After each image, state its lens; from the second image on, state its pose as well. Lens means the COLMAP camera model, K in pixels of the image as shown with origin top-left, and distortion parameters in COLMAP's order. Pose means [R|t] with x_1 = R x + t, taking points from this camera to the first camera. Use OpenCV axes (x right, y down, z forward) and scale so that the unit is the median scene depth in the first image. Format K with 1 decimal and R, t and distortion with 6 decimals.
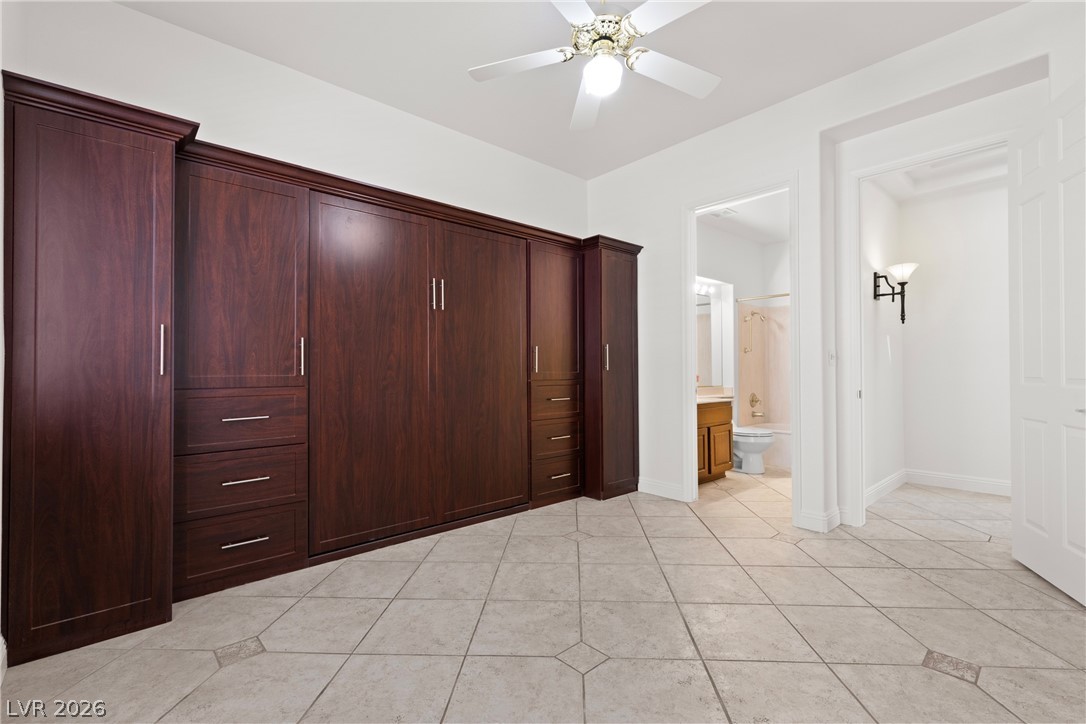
lens RADIAL K [[485.3, 0, 546.5], [0, 485.3, 362.2], [0, 0, 1]] dist [0.002130, -0.000391]
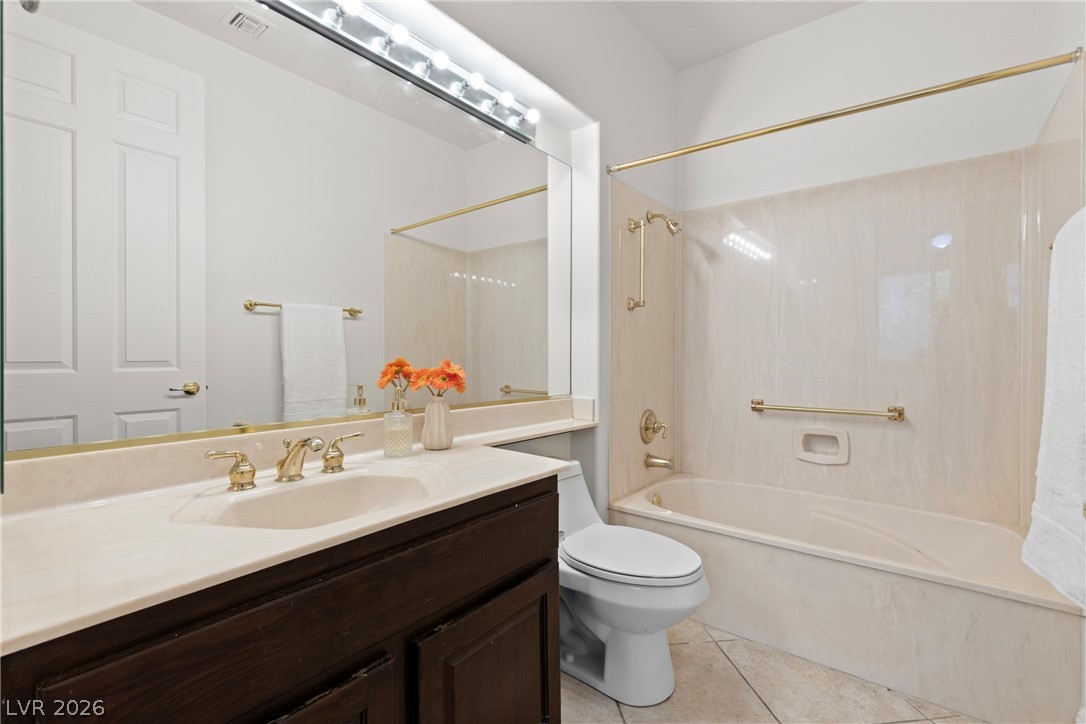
lens RADIAL K [[485.3, 0, 540.3], [0, 485.3, 362.4], [0, 0, 1]] dist [0.002130, -0.000391]
pose [[0.986199, 0.003767, 0.165521, 0.266109], [-0.007215, 0.999769, 0.020236, 0.014470], [-0.165407, -0.021151, 0.985999, 0.606856]]
